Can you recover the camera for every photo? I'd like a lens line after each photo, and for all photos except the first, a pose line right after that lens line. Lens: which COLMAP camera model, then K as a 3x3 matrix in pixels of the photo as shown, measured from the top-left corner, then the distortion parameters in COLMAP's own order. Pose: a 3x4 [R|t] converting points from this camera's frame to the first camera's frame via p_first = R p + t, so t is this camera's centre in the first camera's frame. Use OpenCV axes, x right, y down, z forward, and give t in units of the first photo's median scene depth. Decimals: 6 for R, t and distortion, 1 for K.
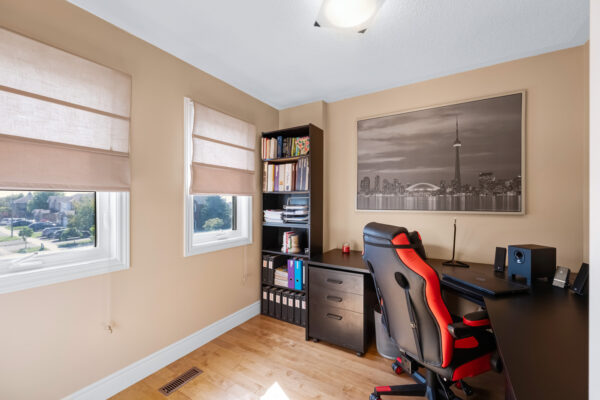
lens RADIAL K [[254.8, 0, 301.3], [0, 254.8, 198.6], [0, 0, 1]] dist [-0.015062, -0.000248]
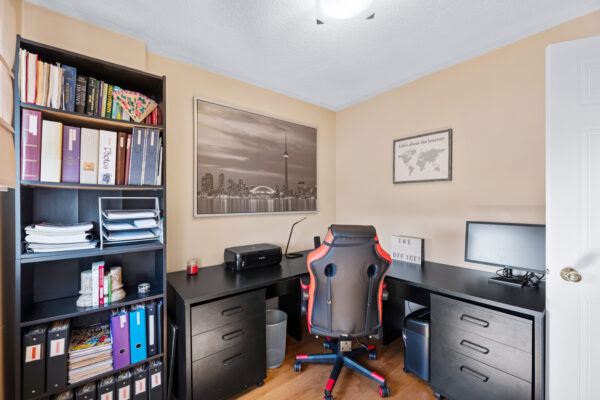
lens RADIAL K [[254.8, 0, 300.7], [0, 254.8, 202.8], [0, 0, 1]] dist [-0.015062, -0.000248]
pose [[0.313309, 0.001443, 0.949650, -0.431304], [-0.006786, 0.999977, 0.000719, 0.004953], [-0.949627, -0.006670, 0.313312, 0.491763]]
